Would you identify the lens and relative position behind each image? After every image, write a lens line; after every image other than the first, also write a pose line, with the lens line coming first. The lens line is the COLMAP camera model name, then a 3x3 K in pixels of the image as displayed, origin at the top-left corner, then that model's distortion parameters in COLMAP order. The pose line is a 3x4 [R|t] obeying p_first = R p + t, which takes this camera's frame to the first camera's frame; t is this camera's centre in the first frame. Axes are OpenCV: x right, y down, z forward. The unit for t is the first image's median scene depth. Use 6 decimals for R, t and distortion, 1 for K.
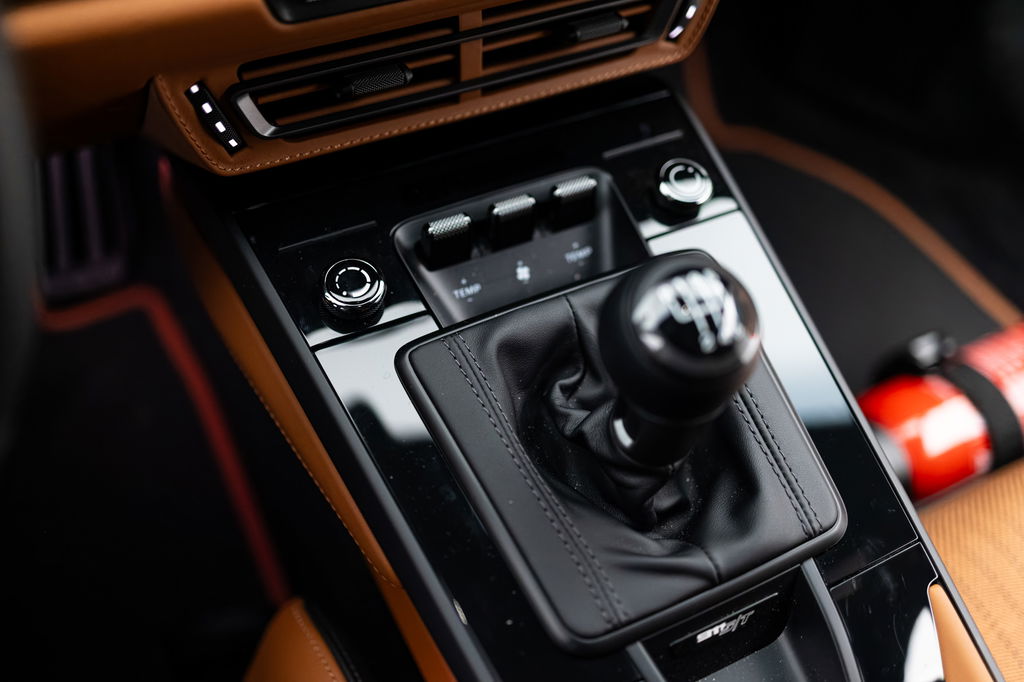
lens RADIAL K [[1038.9, 0, 512.0], [0, 1038.9, 341.0], [0, 0, 1]] dist [0.008484, 0.014702]
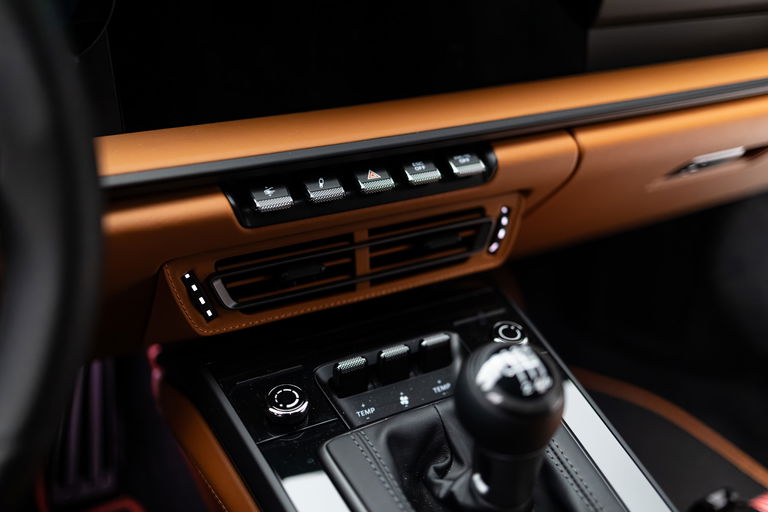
lens RADIAL K [[773.3, 0, 384.0], [0, 773.3, 256.0], [0, 0, 1]] dist [-0.005782, -0.006986]
pose [[0.998338, -0.057174, -0.007177, 0.002134], [0.049690, 0.917259, -0.395178, 0.185910], [0.029177, 0.394165, 0.918576, -0.069491]]
